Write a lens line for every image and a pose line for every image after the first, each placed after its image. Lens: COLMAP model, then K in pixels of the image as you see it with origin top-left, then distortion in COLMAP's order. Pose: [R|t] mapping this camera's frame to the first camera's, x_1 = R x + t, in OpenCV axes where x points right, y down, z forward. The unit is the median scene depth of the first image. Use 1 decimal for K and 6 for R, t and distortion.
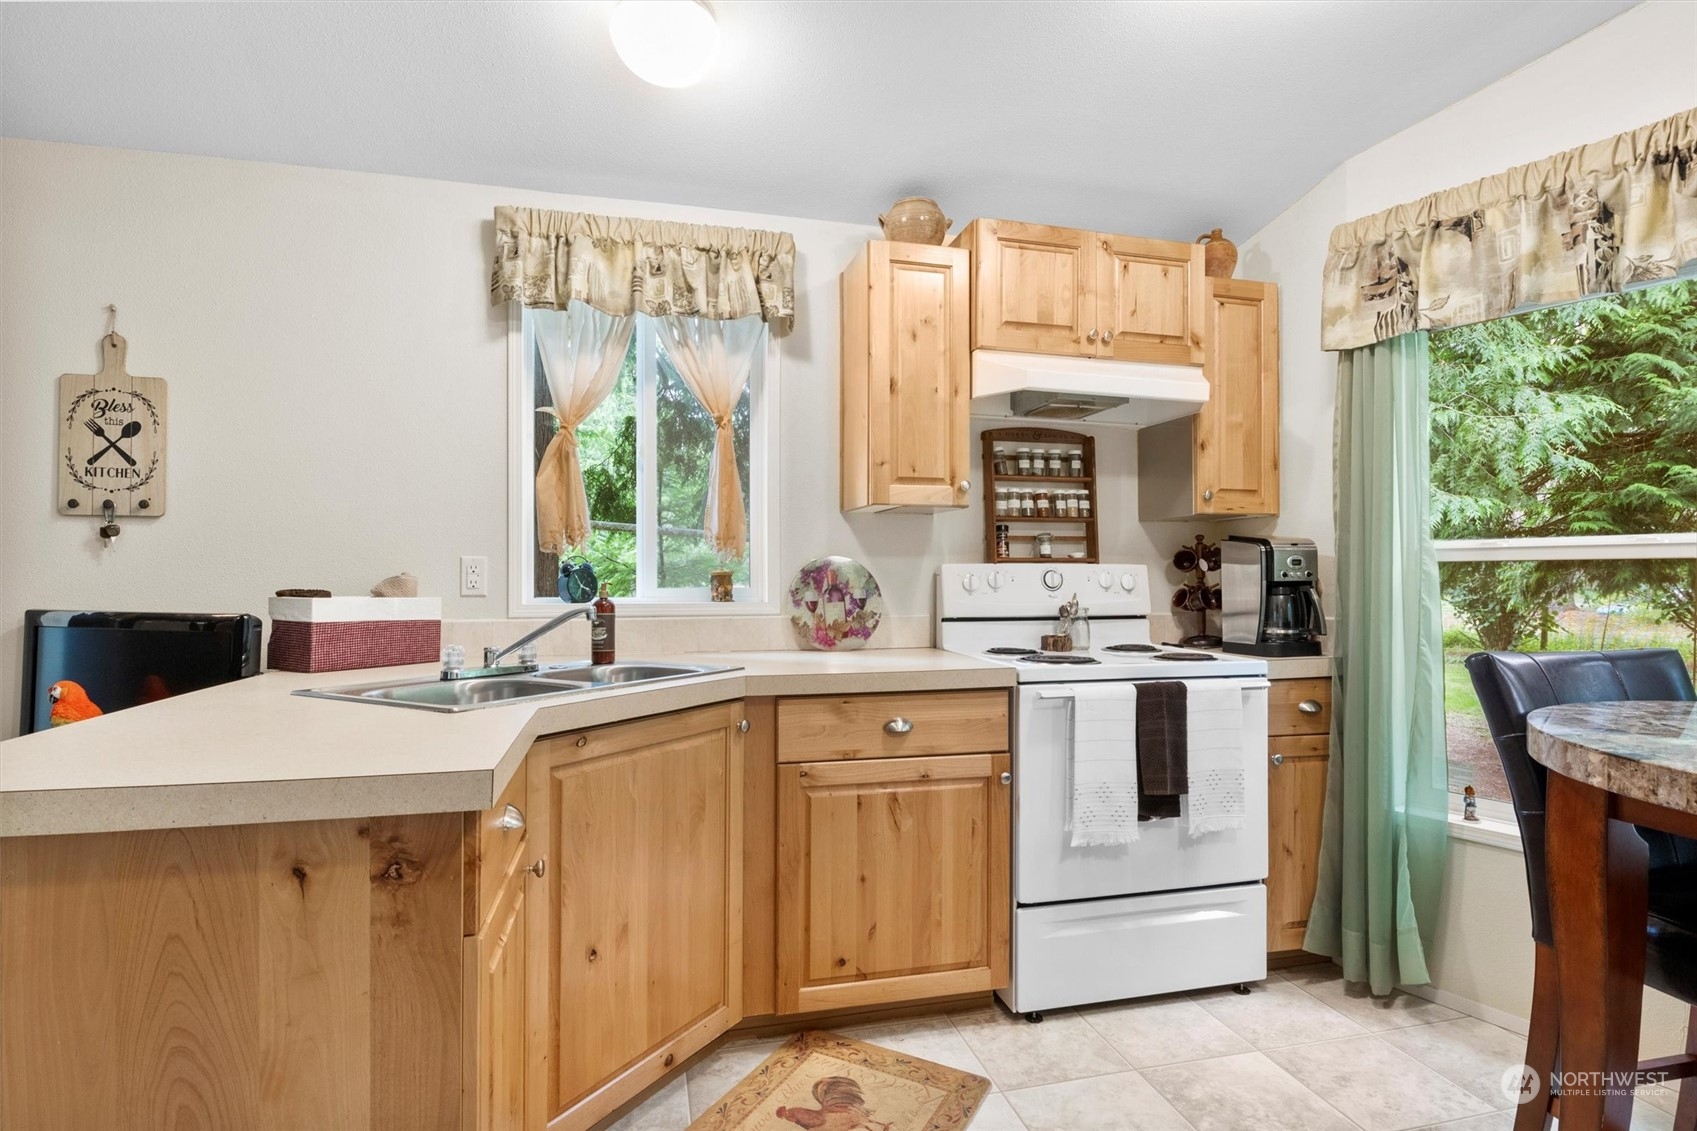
lens RADIAL K [[866.3, 0, 851.6], [0, 866.3, 569.4], [0, 0, 1]] dist [0.004225, -0.002079]
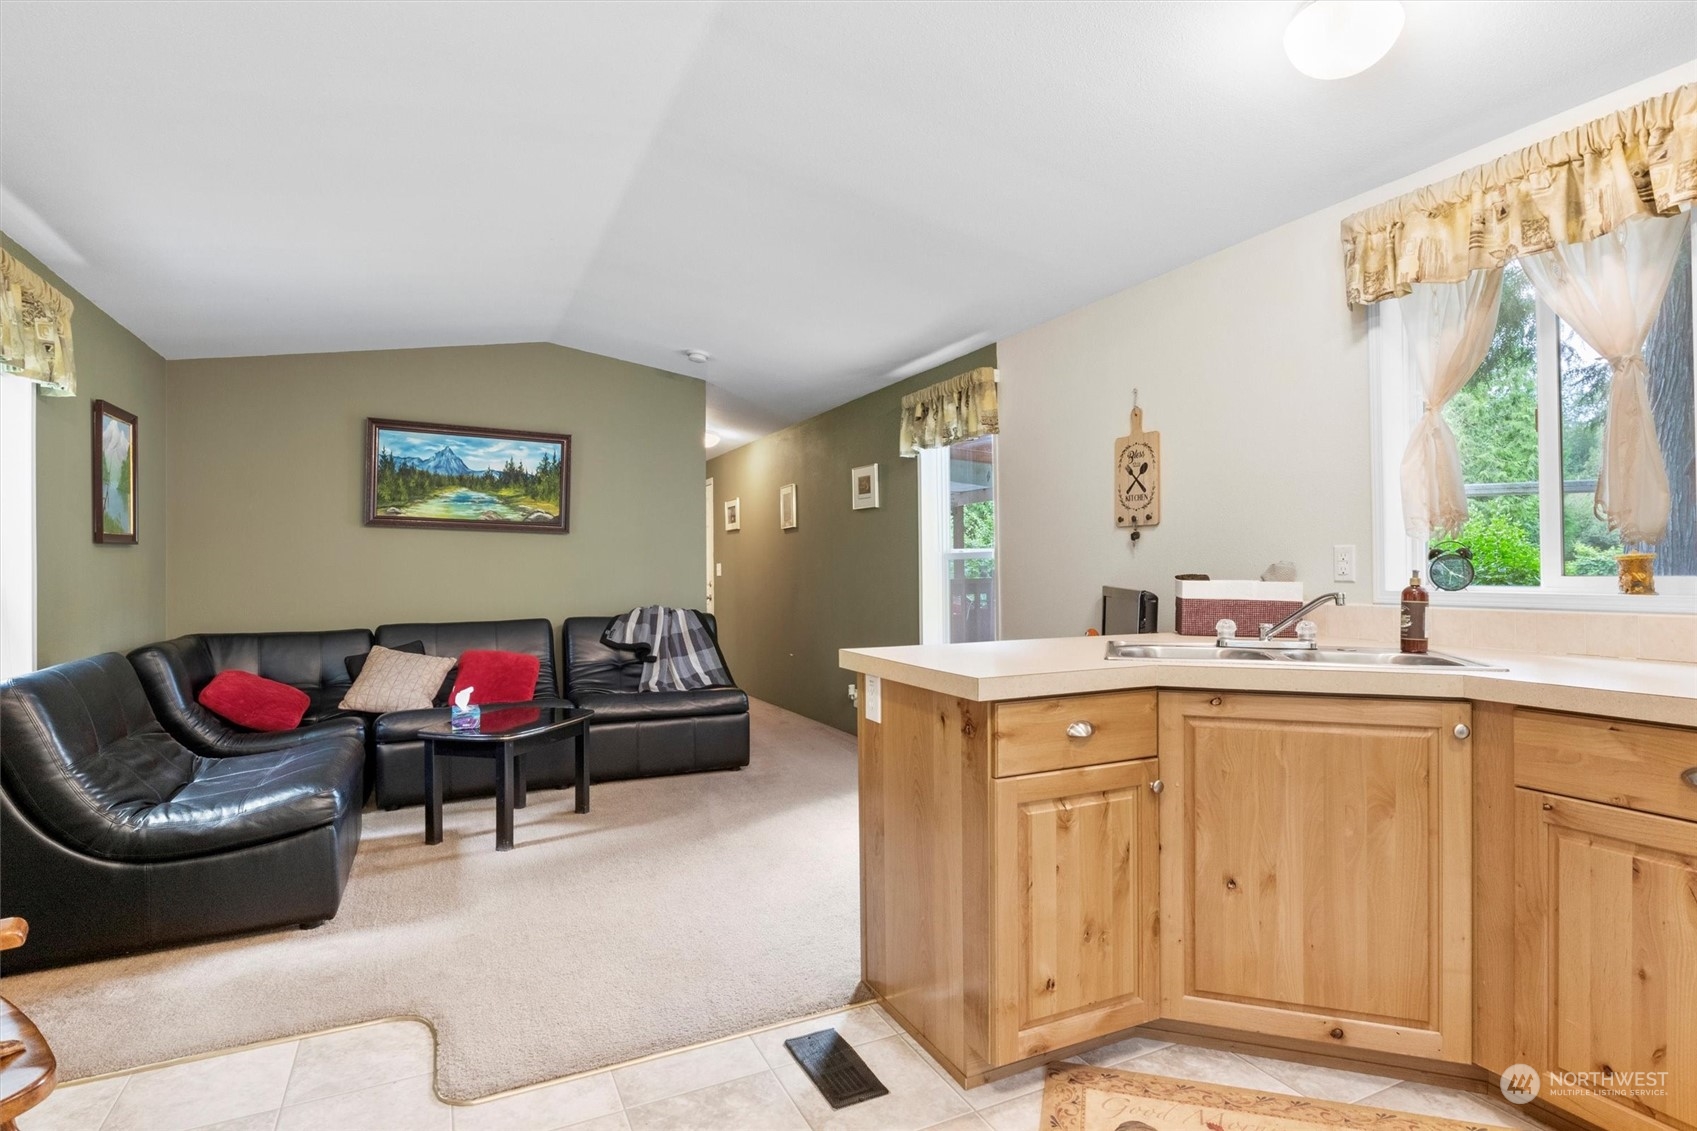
lens RADIAL K [[866.3, 0, 850.4], [0, 866.3, 567.0], [0, 0, 1]] dist [0.004225, -0.002079]
pose [[0.205683, -0.002252, -0.978616, 0.549559], [0.012338, 0.999924, 0.000292, 0.004498], [0.978541, -0.012134, 0.205695, 0.186339]]
